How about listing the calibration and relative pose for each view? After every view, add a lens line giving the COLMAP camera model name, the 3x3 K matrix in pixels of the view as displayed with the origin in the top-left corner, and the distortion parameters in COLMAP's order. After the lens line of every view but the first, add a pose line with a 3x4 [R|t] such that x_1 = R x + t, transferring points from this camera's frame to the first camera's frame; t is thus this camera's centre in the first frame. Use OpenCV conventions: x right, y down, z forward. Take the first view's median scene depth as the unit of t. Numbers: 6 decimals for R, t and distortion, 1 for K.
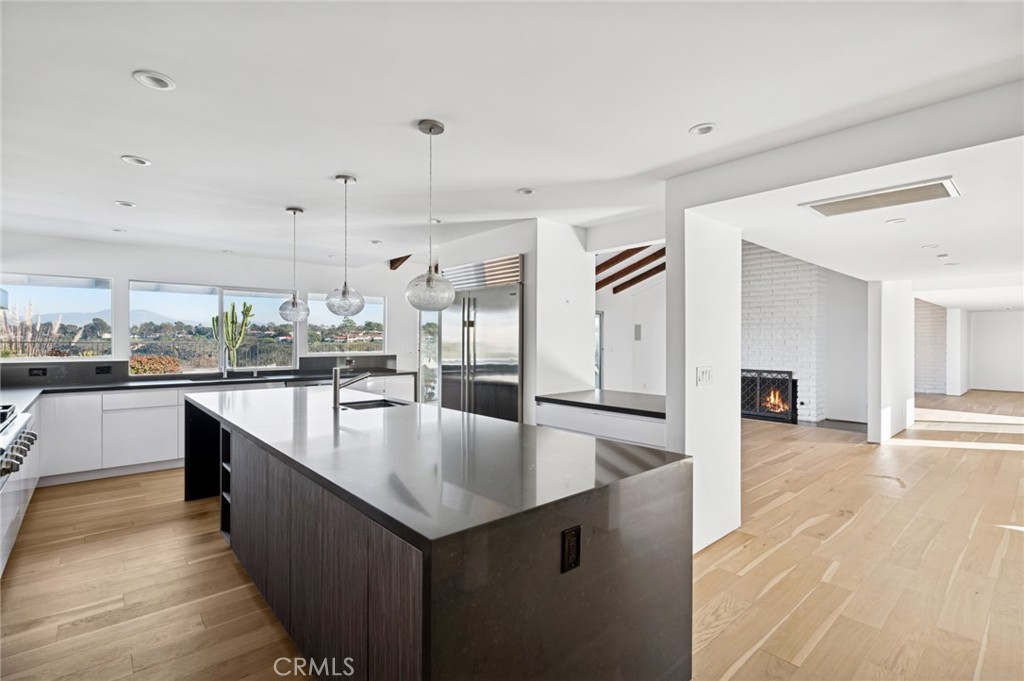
lens RADIAL K [[473.7, 0, 510.5], [0, 473.7, 340.7], [0, 0, 1]] dist [0.000584, -0.000319]
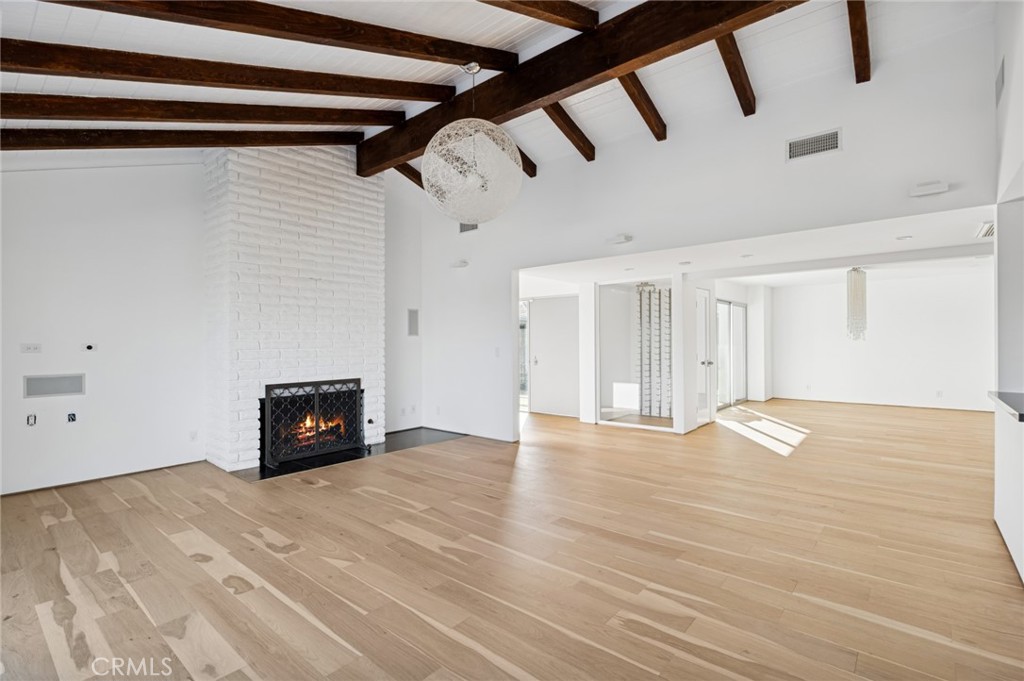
lens RADIAL K [[473.7, 0, 510.1], [0, 473.7, 344.8], [0, 0, 1]] dist [0.000584, -0.000319]
pose [[-0.146294, -0.003249, 0.989236, -0.131084], [0.006145, 0.999972, 0.004193, 0.013486], [-0.989222, 0.006692, -0.146270, 0.887657]]
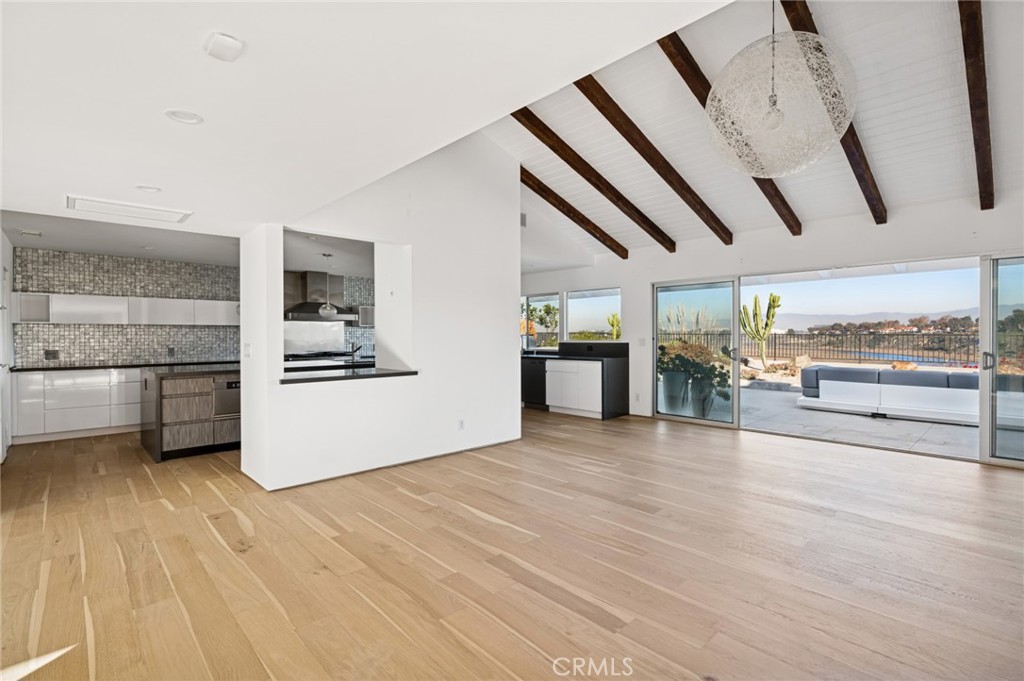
lens RADIAL K [[473.7, 0, 511.7], [0, 473.7, 338.5], [0, 0, 1]] dist [0.000584, -0.000319]
pose [[0.037722, 0.005566, -0.999273, 0.679868], [0.000658, 0.999984, 0.005595, 0.013163], [0.999288, -0.000868, 0.037718, 0.645294]]
